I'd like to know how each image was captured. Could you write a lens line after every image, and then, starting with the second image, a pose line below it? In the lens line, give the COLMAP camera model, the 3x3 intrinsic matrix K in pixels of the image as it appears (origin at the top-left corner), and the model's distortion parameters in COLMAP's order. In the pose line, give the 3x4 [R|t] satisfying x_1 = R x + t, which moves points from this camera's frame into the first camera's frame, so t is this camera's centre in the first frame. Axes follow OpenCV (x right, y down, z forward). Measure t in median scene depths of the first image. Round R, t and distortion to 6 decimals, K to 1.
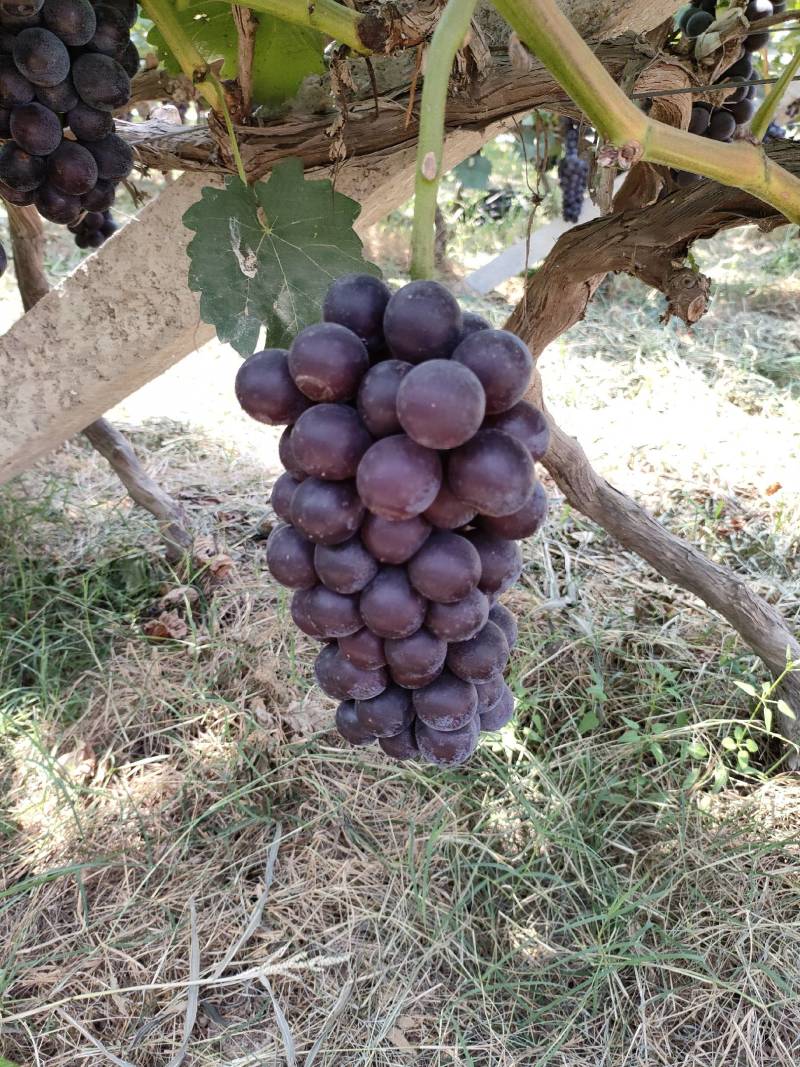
lens RADIAL K [[715.8, 0, 400.0], [0, 715.8, 533.5], [0, 0, 1]] dist [0.060237, -0.076293]
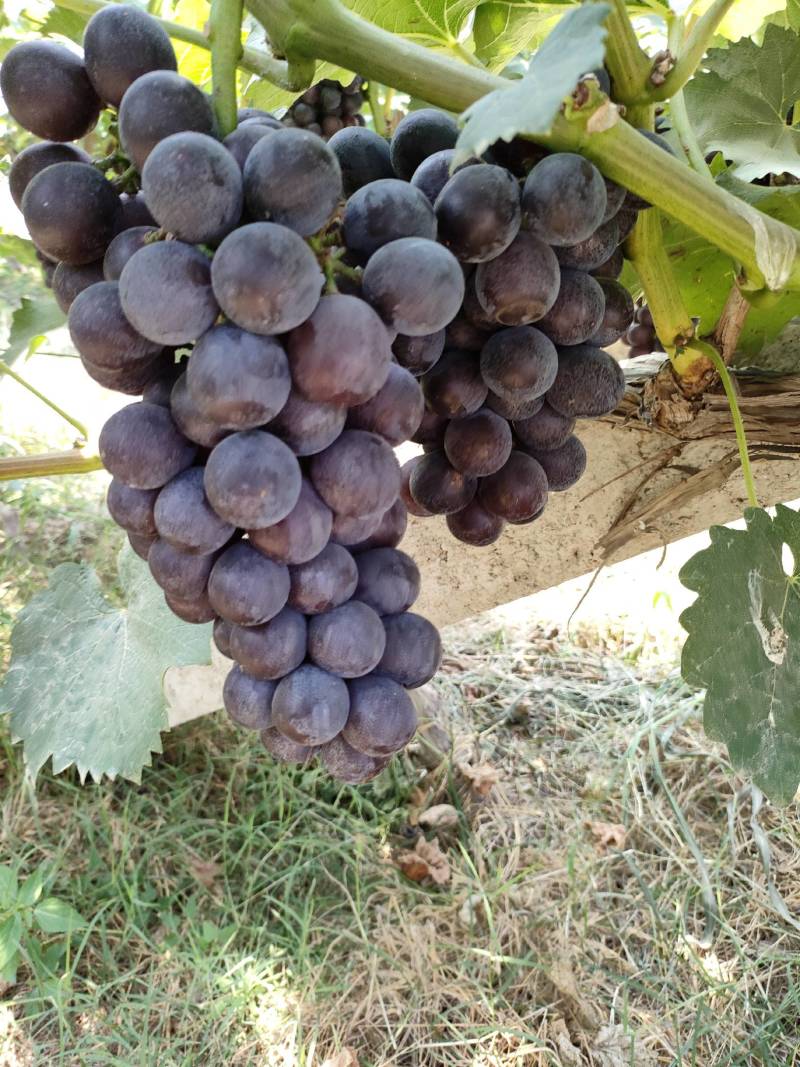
lens RADIAL K [[715.8, 0, 400.0], [0, 715.8, 533.5], [0, 0, 1]] dist [0.060237, -0.076293]
pose [[0.975508, 0.060555, -0.211465, -0.228624], [-0.075060, 0.995296, -0.061245, -0.228068], [0.206762, 0.075618, 0.975465, 0.163131]]
